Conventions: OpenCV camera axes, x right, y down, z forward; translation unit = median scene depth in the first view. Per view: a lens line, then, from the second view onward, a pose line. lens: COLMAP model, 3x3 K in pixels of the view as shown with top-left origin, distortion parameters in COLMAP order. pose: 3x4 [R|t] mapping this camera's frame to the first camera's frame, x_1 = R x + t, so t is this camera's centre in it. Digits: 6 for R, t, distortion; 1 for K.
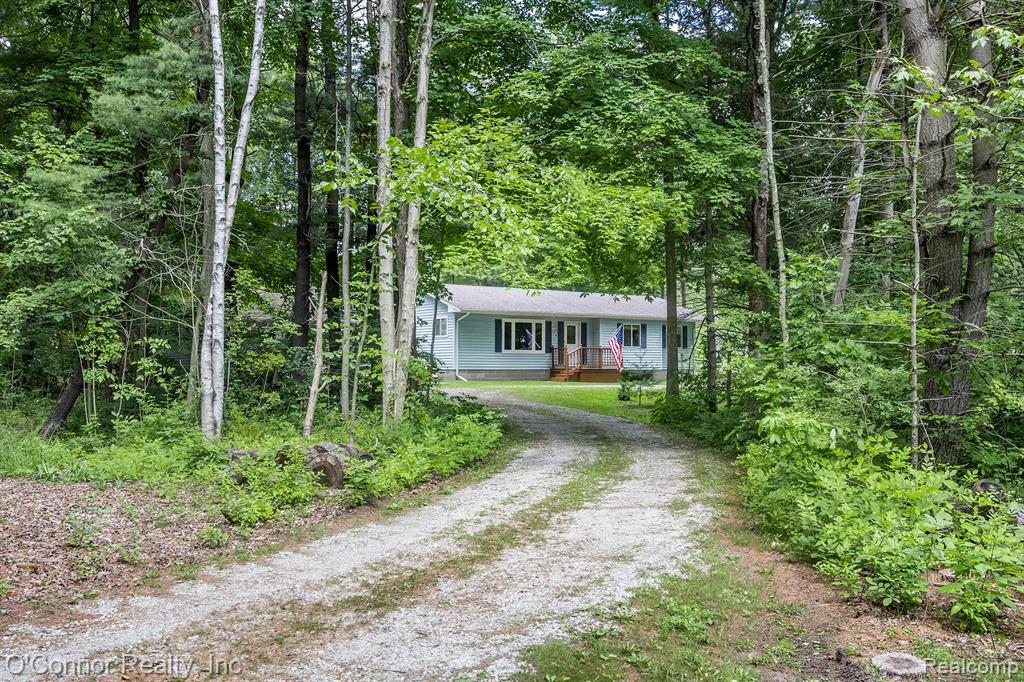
lens RADIAL K [[1006.3, 0, 507.7], [0, 1006.3, 343.3], [0, 0, 1]] dist [-0.022504, 0.000000]
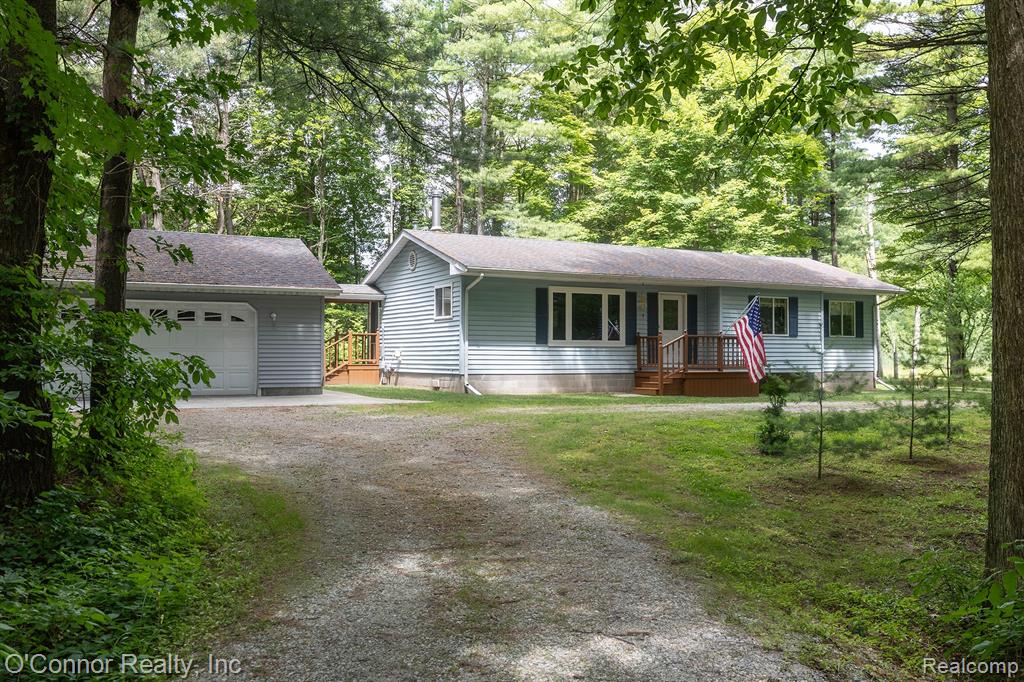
lens RADIAL K [[892.7, 0, 510.9], [0, 892.7, 347.3], [0, 0, 1]] dist [0.005396, -0.000282]
pose [[0.989718, -0.003901, -0.142976, 0.045531], [0.005139, 0.999952, 0.008292, 0.005957], [0.142937, -0.008941, 0.989691, 0.465669]]
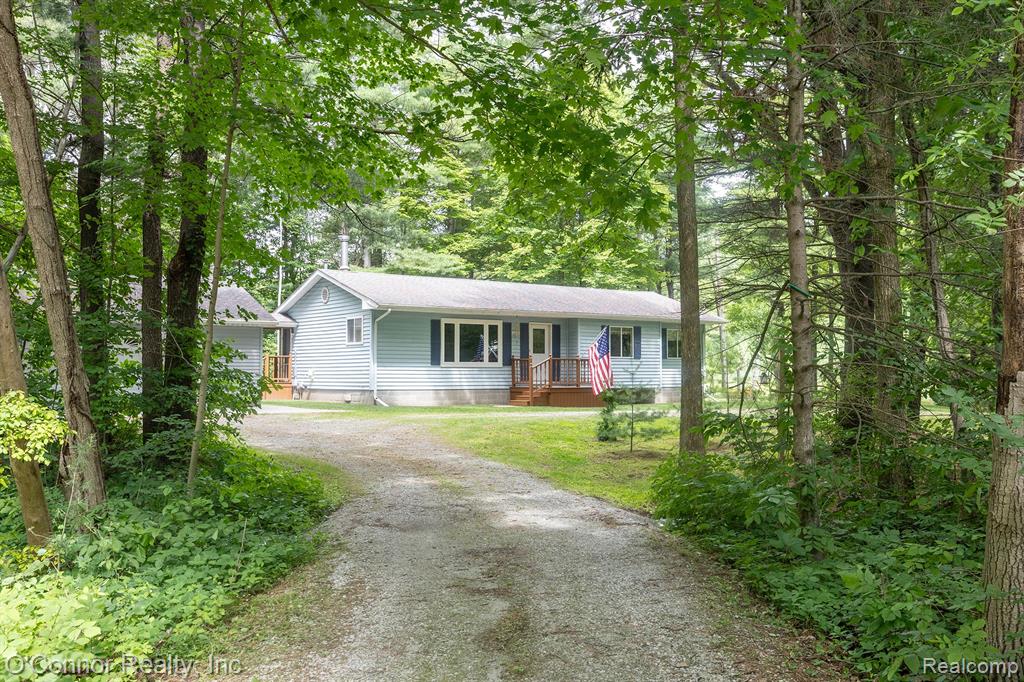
lens RADIAL K [[1006.3, 0, 516.5], [0, 1006.3, 341.4], [0, 0, 1]] dist [-0.022504, 0.000000]
pose [[0.999926, -0.004133, 0.011421, 0.039027], [0.004285, 0.999901, -0.013368, 0.001563], [-0.011365, 0.013416, 0.999845, 0.268966]]
